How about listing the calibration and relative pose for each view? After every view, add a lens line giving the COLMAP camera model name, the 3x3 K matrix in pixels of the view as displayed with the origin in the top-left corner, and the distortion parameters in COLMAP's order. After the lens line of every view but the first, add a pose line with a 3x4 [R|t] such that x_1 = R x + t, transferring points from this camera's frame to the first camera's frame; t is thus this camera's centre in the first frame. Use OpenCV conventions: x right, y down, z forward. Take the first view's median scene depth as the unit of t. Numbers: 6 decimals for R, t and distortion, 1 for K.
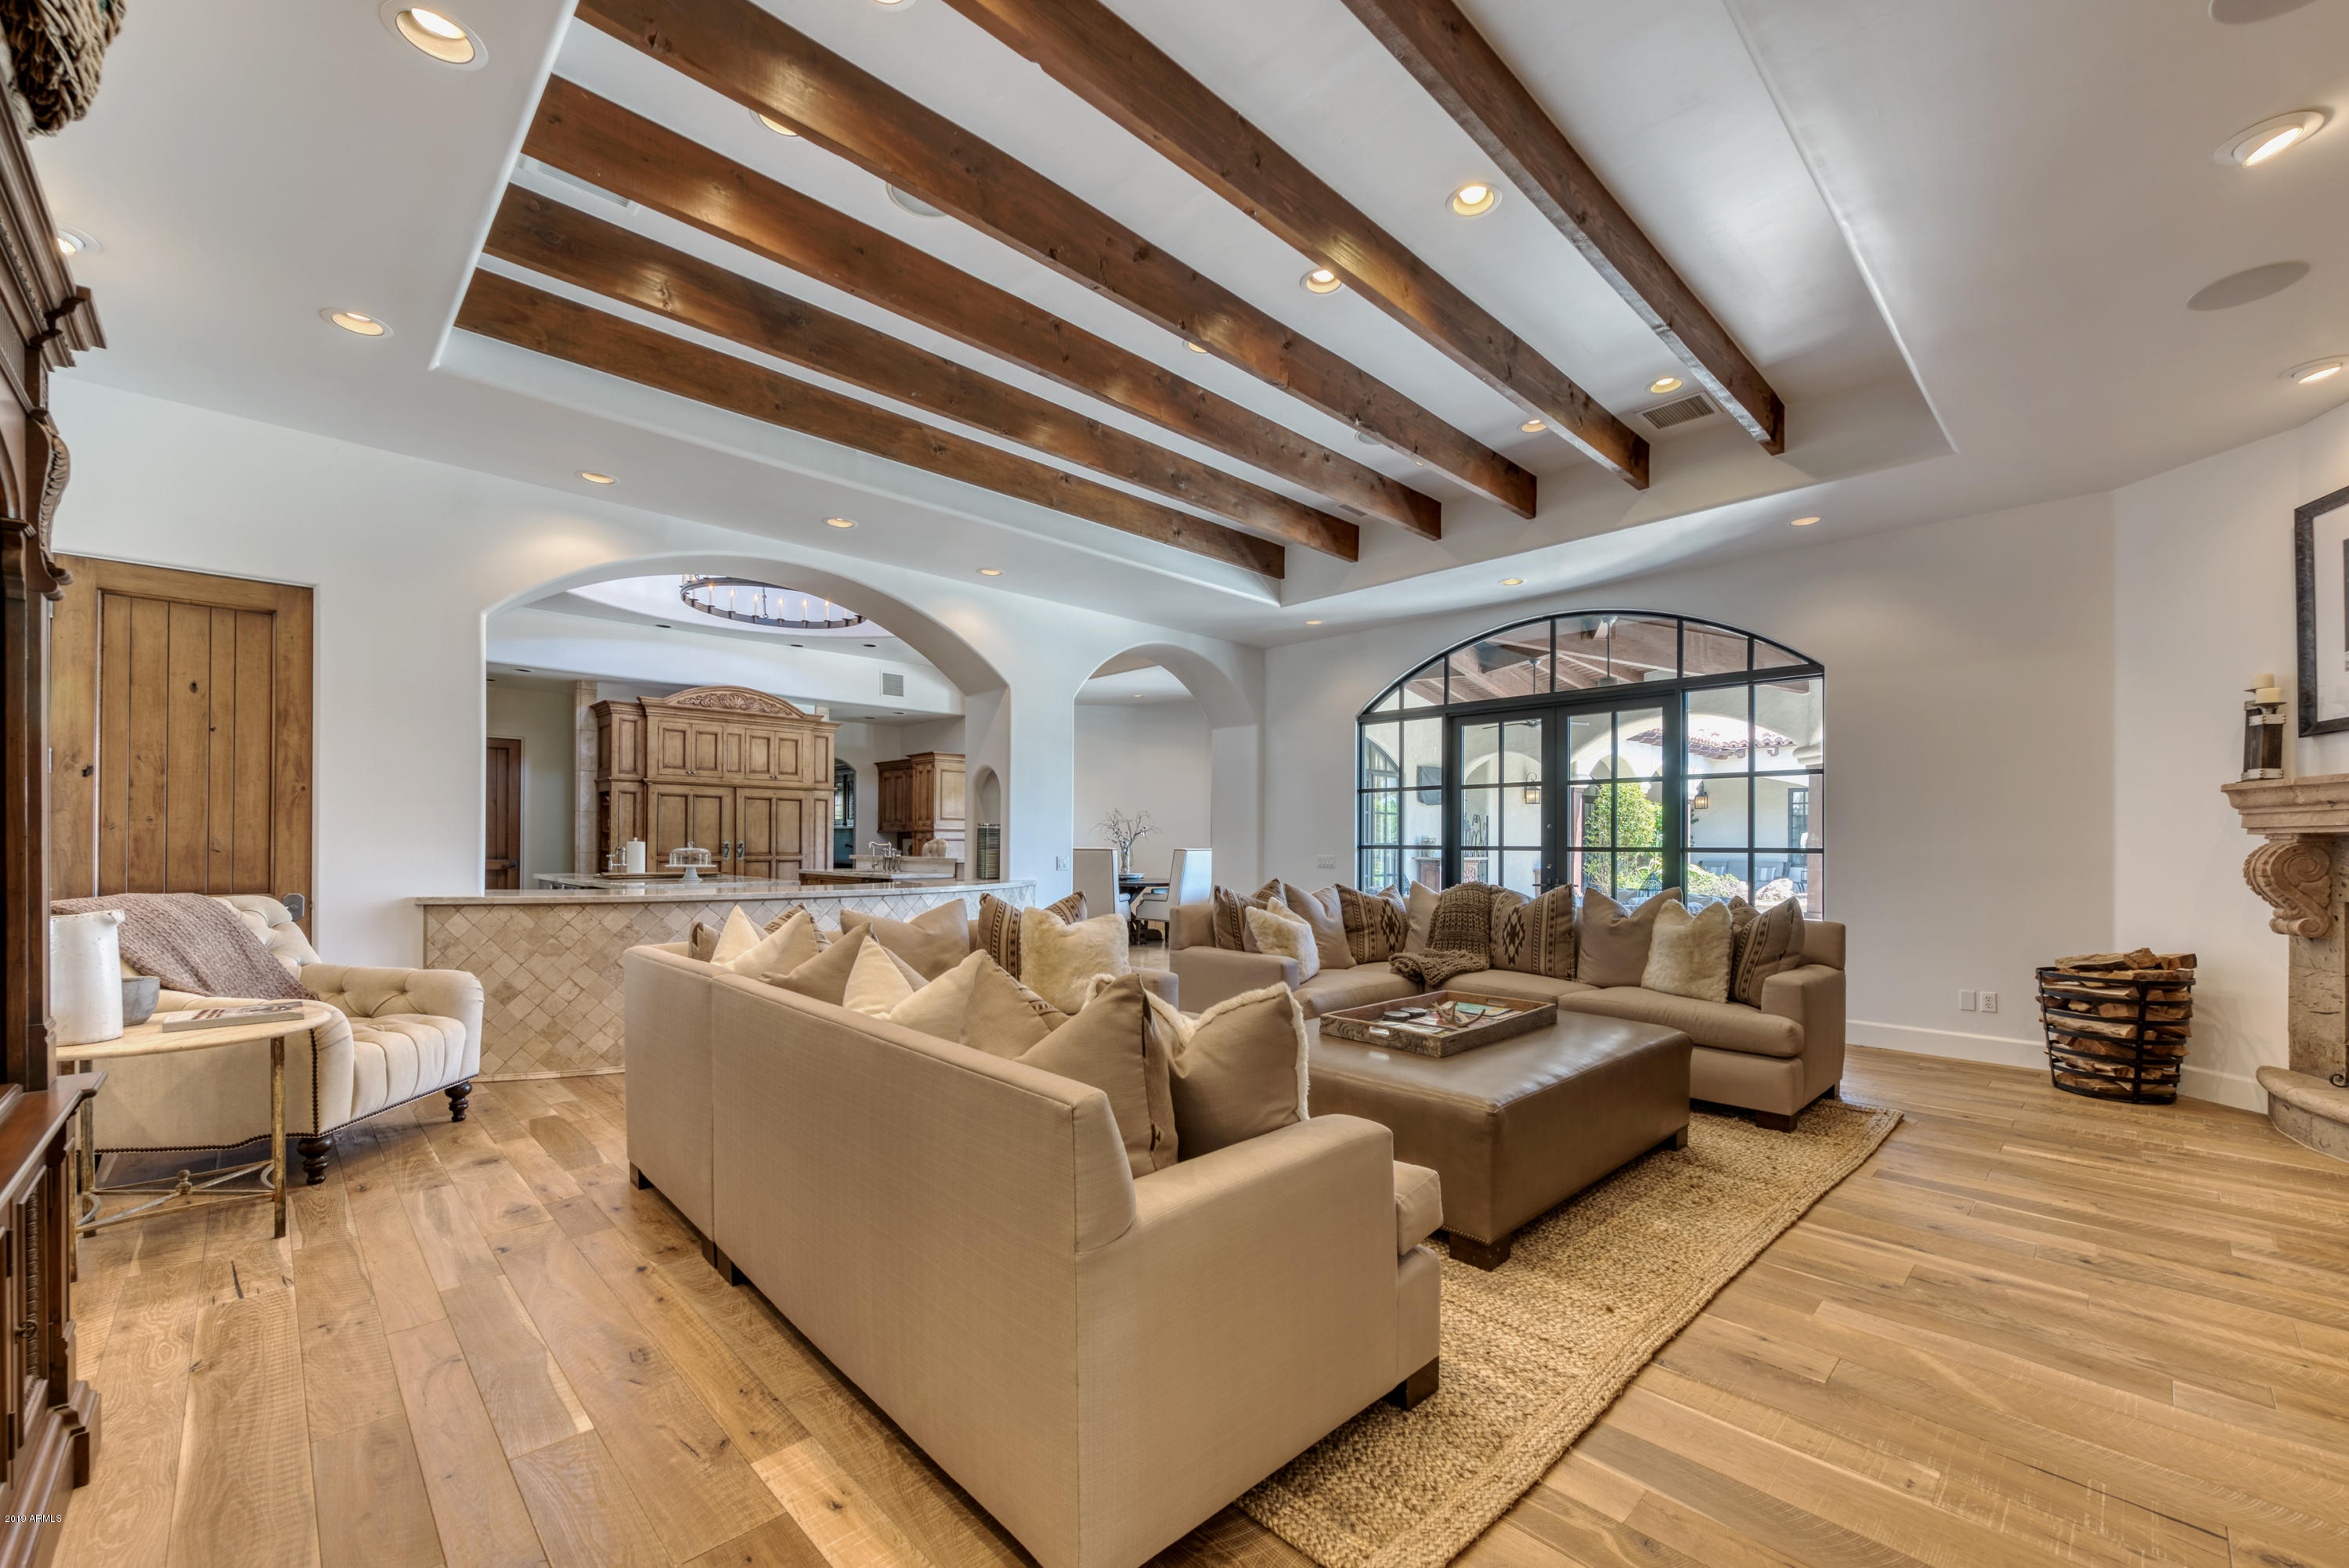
lens RADIAL K [[939.3, 0, 1184.3], [0, 939.3, 841.0], [0, 0, 1]] dist [0.001076, 0.000124]
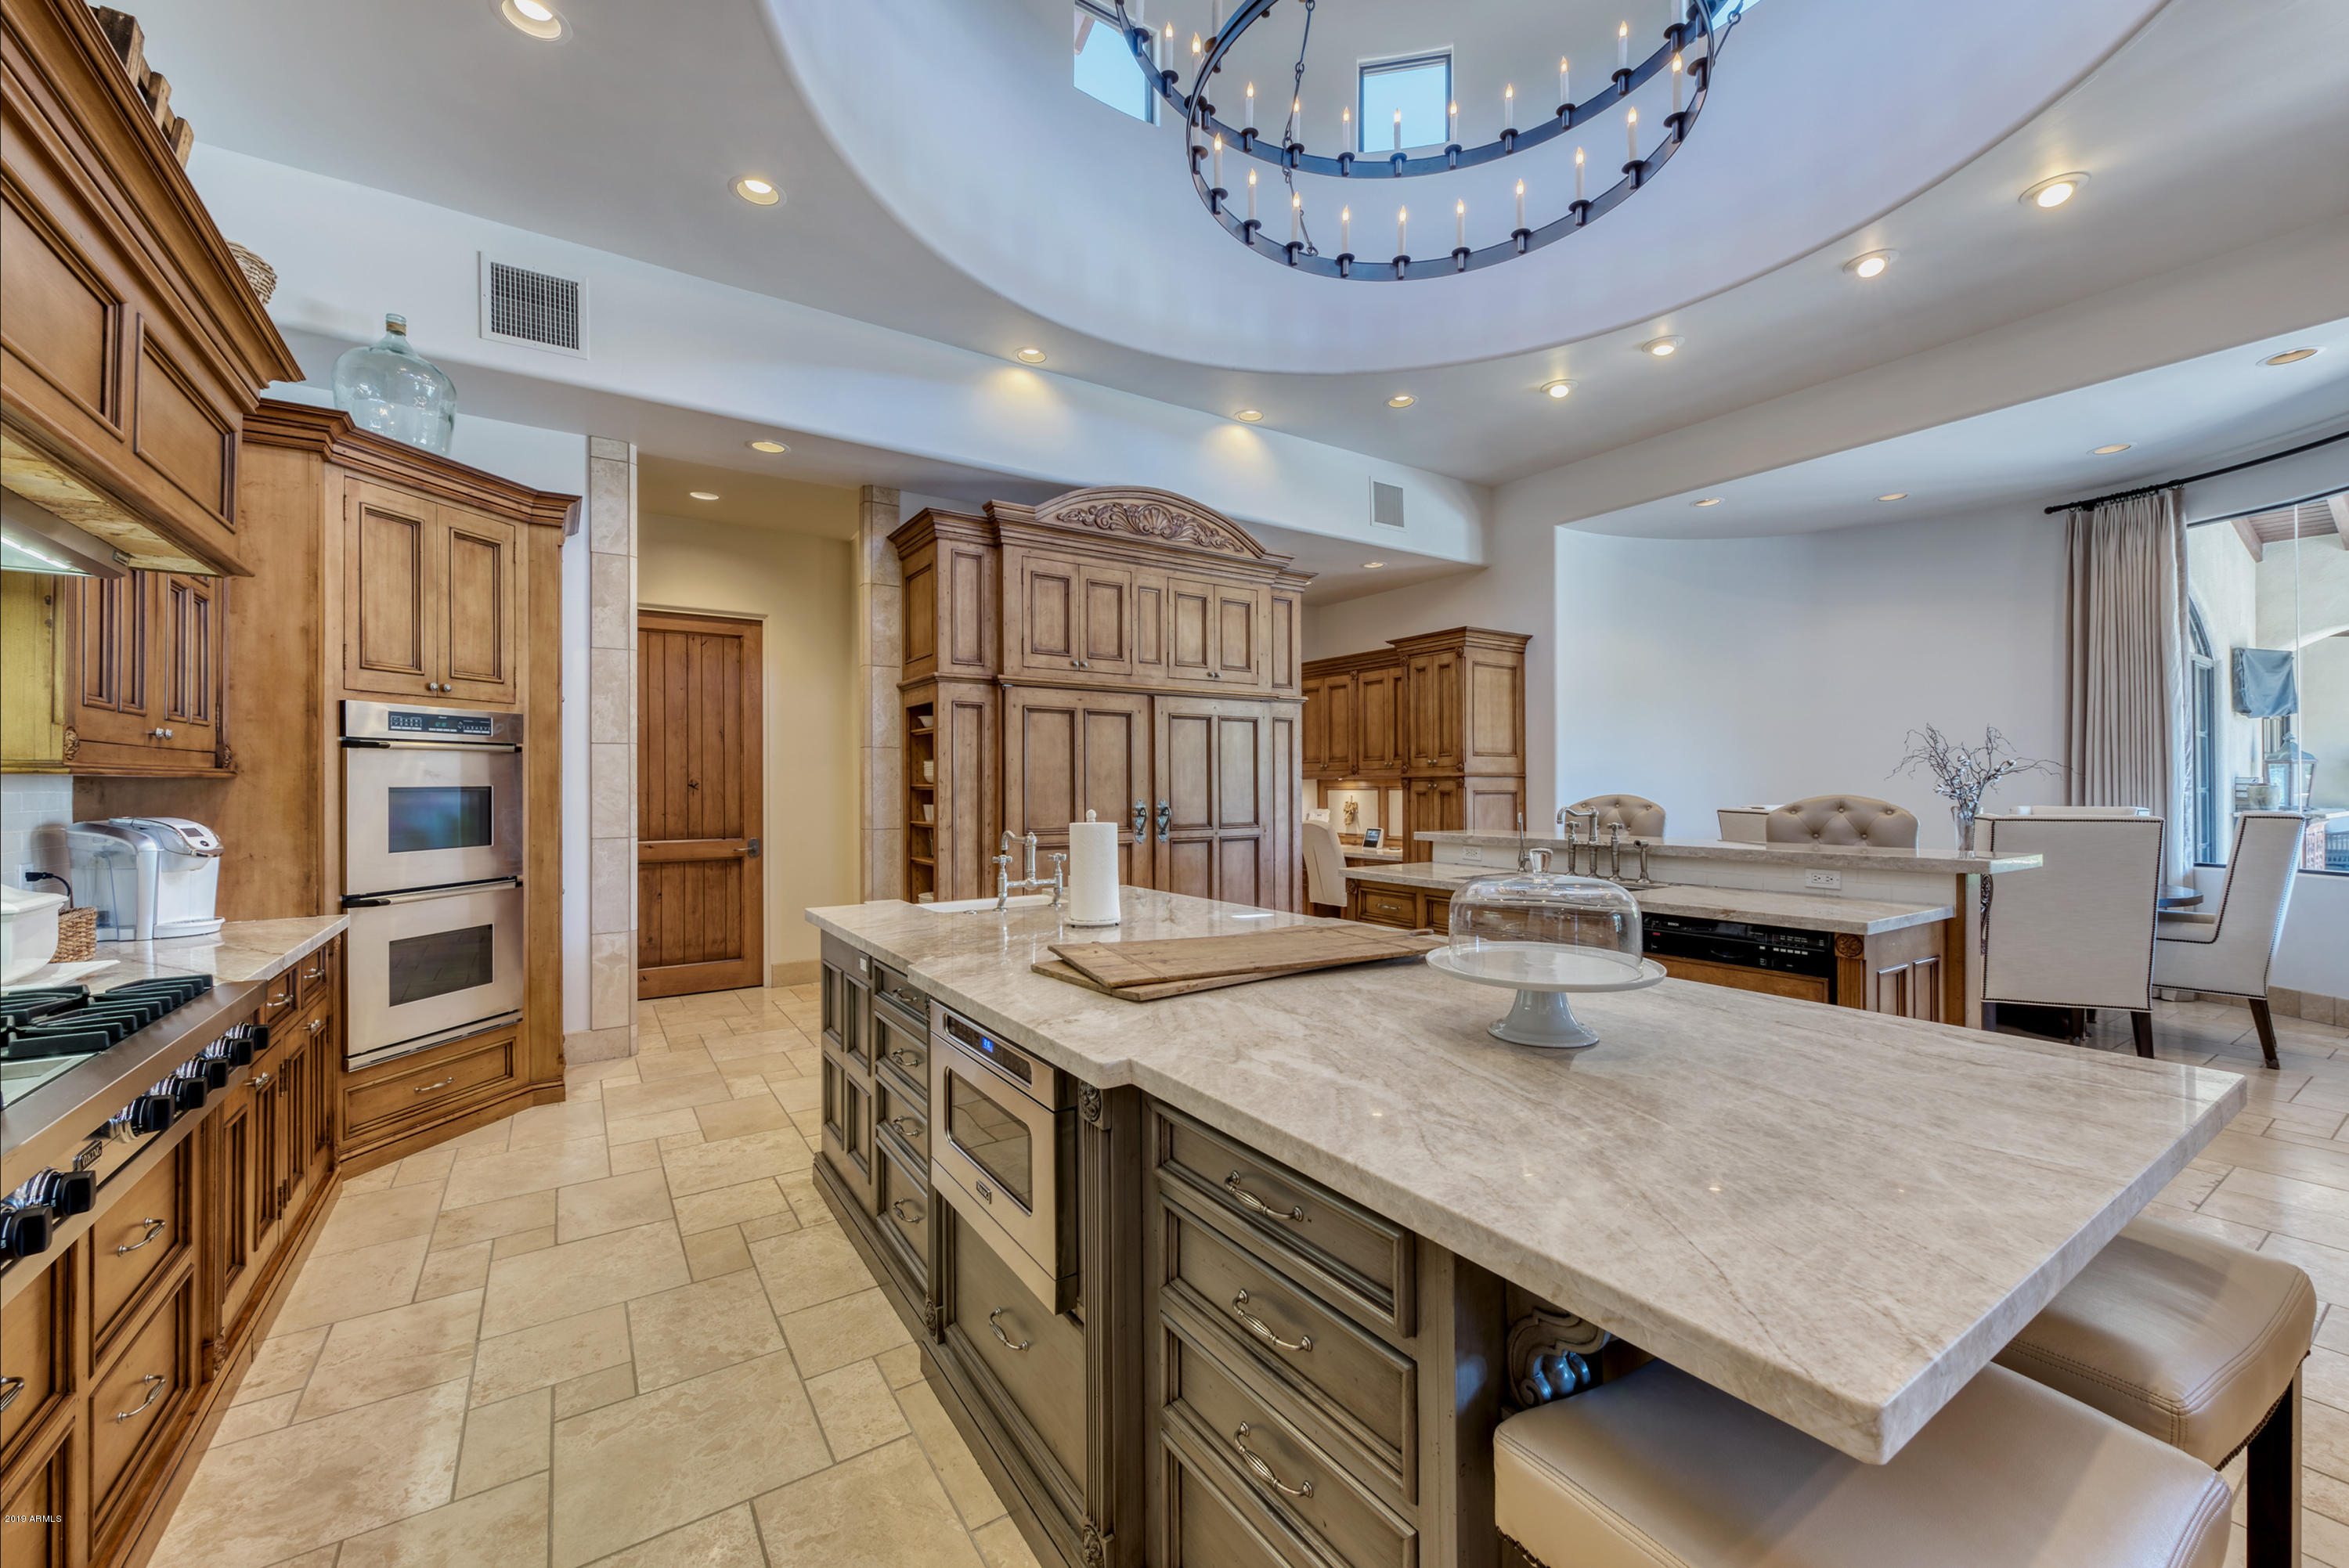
lens RADIAL K [[935.1, 0, 1201.4], [0, 935.1, 782.6], [0, 0, 1]] dist [0.000363, -0.000047]
pose [[0.986368, -0.010860, -0.164197, -0.394397], [0.011022, 0.999939, 0.000077, -0.010837], [0.164186, -0.001885, 0.986428, 0.546033]]
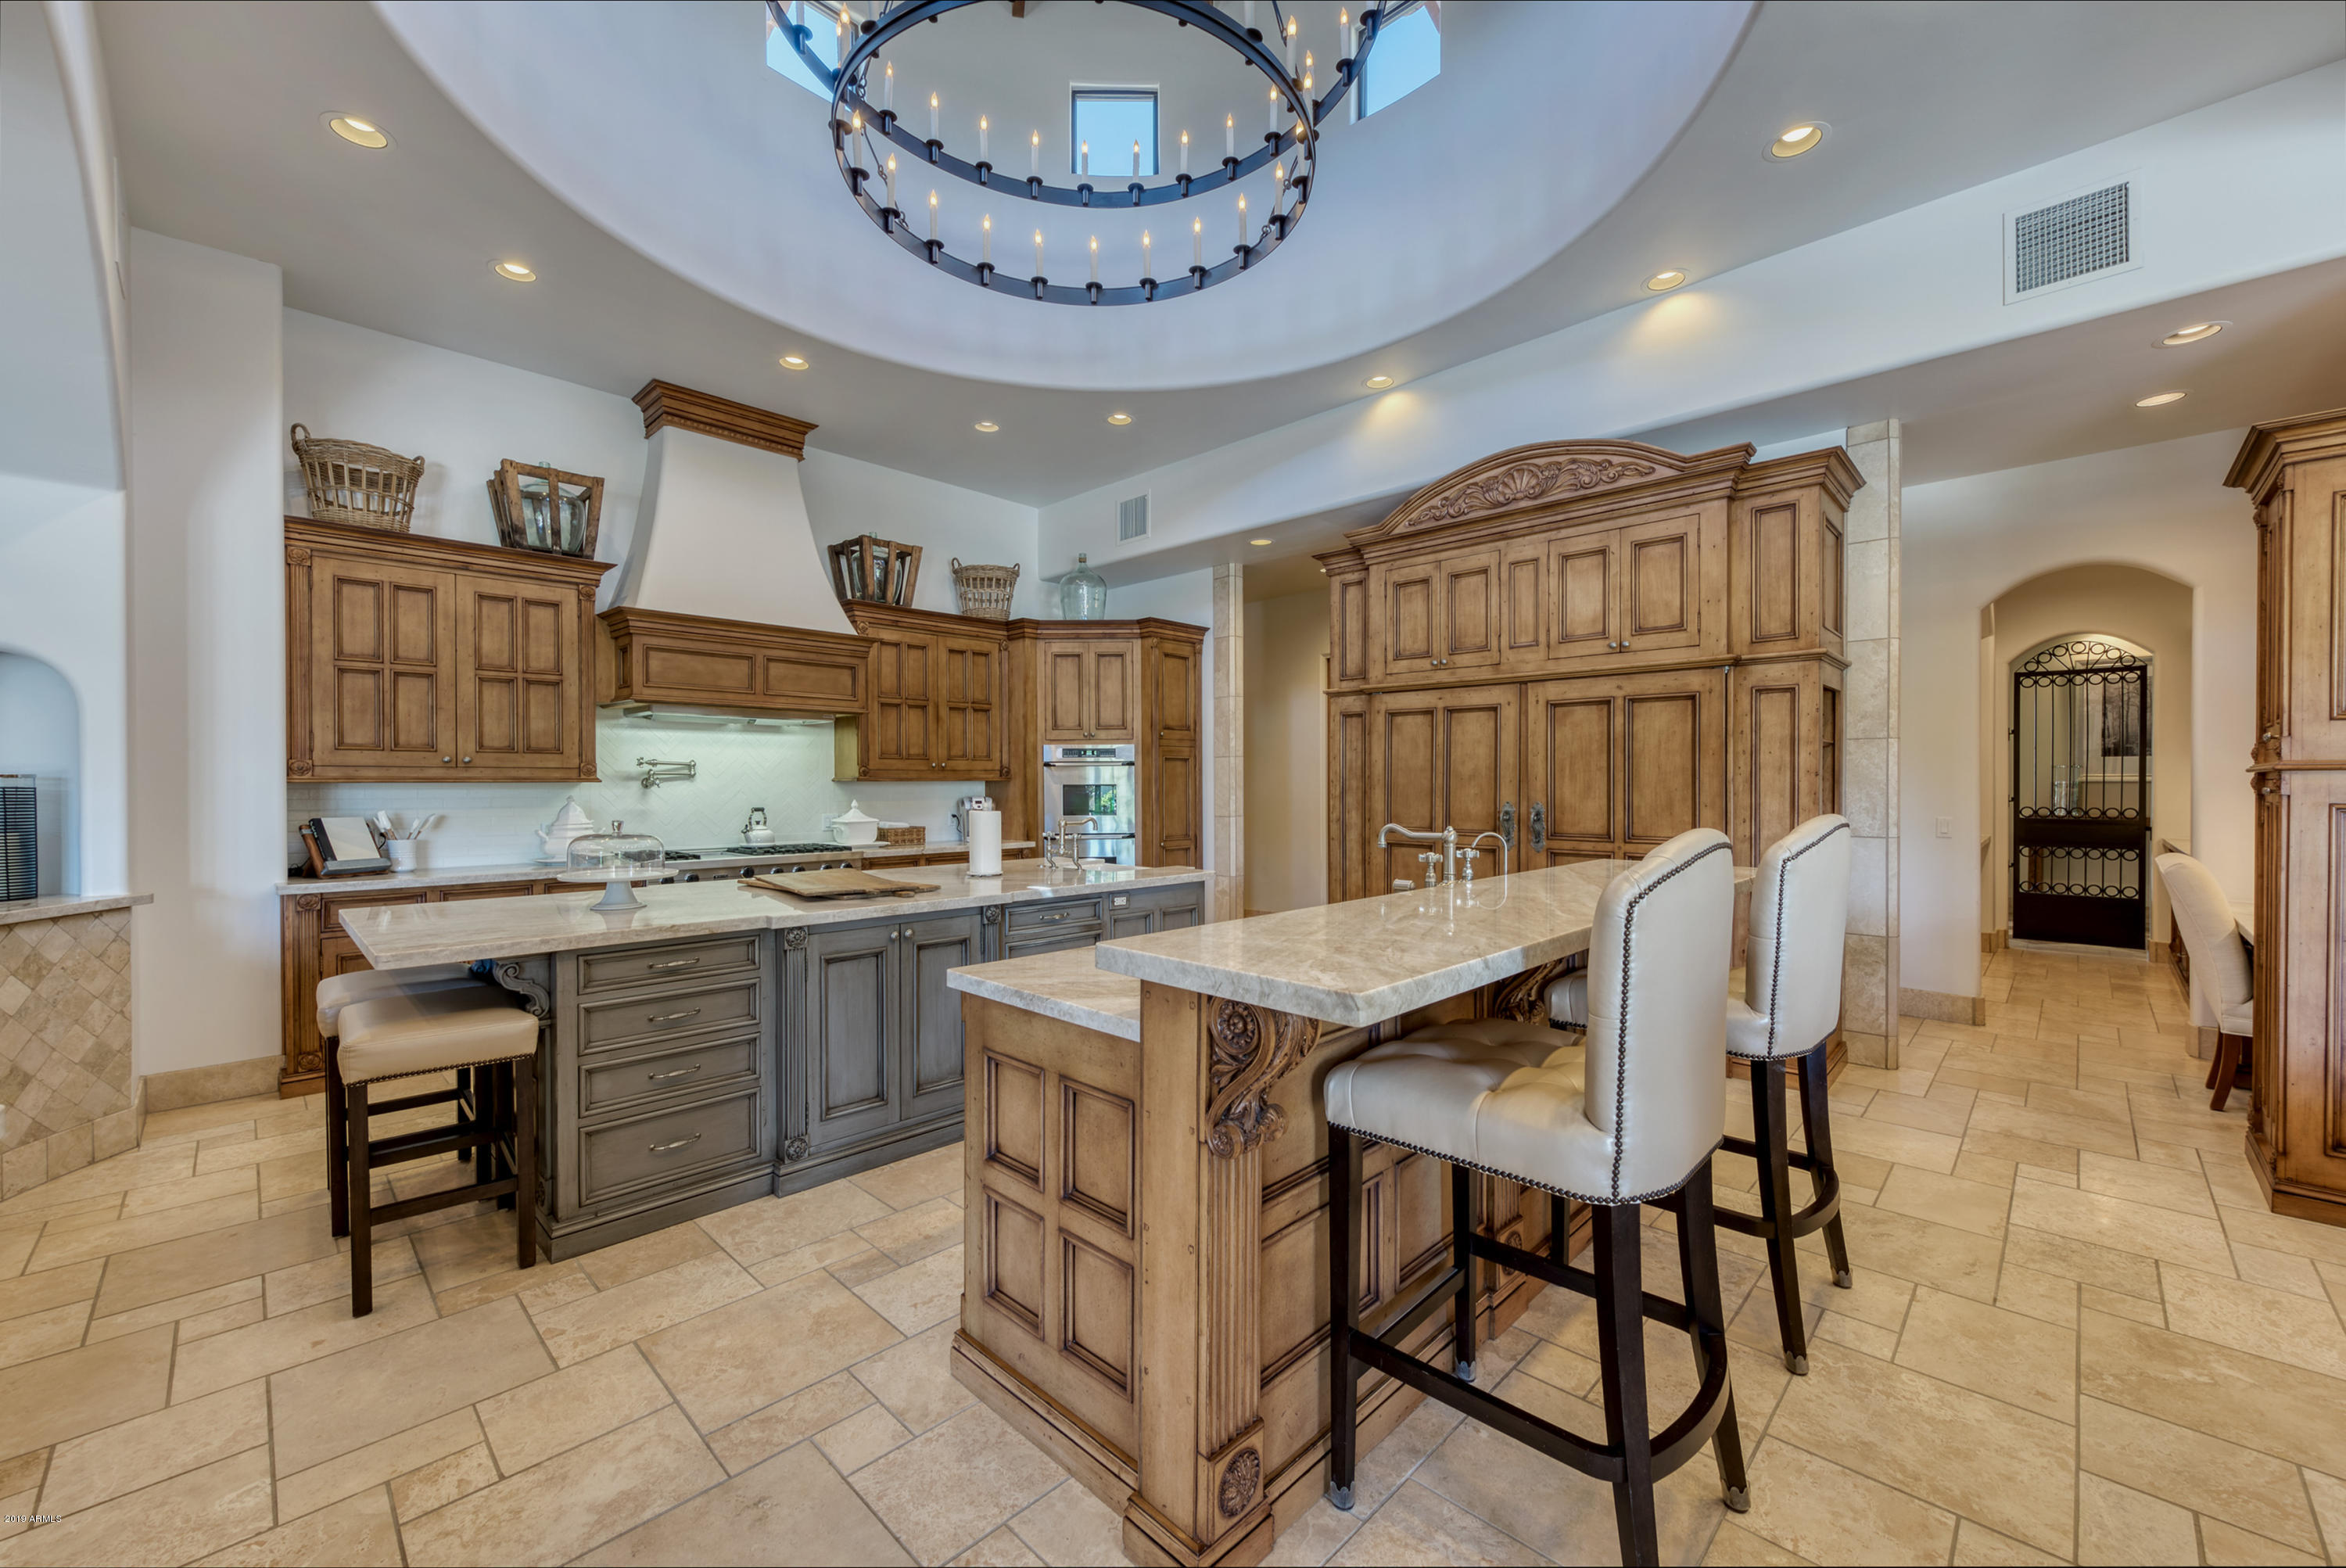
lens RADIAL K [[921.7, 0, 1172.3], [0, 921.7, 795.3], [0, 0, 1]] dist [0.000752, 0.000070]
pose [[0.025428, 0.005170, -0.999663, -0.057798], [0.003506, 0.999980, 0.005261, -0.008072], [0.999671, -0.003638, 0.025409, 0.876505]]
